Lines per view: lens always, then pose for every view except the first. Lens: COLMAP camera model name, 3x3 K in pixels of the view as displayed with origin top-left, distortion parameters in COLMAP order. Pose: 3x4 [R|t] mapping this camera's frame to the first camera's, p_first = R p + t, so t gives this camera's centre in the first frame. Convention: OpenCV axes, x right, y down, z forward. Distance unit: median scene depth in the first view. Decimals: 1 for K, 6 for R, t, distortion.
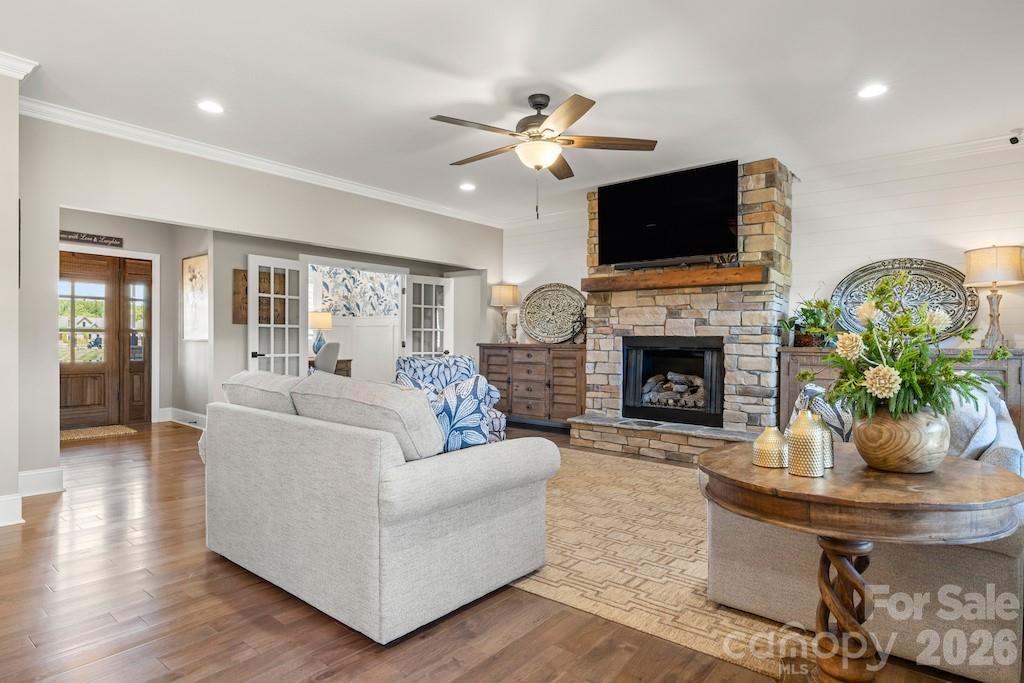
lens RADIAL K [[558.0, 0, 512.1], [0, 558.0, 344.3], [0, 0, 1]] dist [-0.005694, -0.001292]
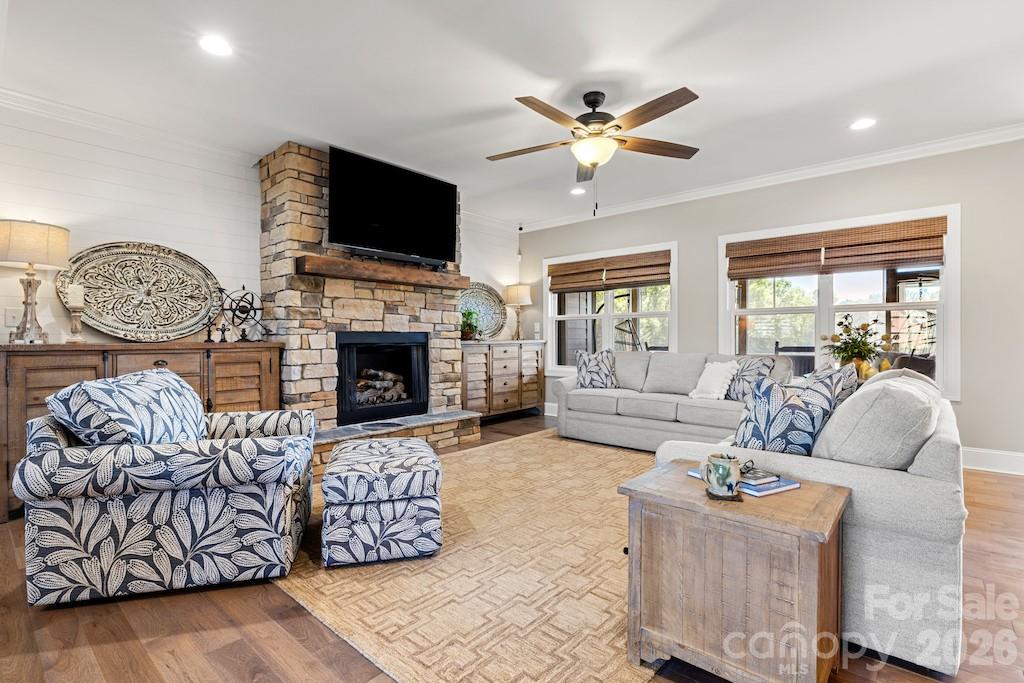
lens RADIAL K [[480.5, 0, 513.2], [0, 480.5, 338.2], [0, 0, 1]] dist [-0.001565, 0.000217]
pose [[0.043446, -0.008579, 0.999019, -0.552953], [0.009820, 0.999918, 0.008160, -0.008049], [-0.999008, 0.009456, 0.043527, 0.740146]]
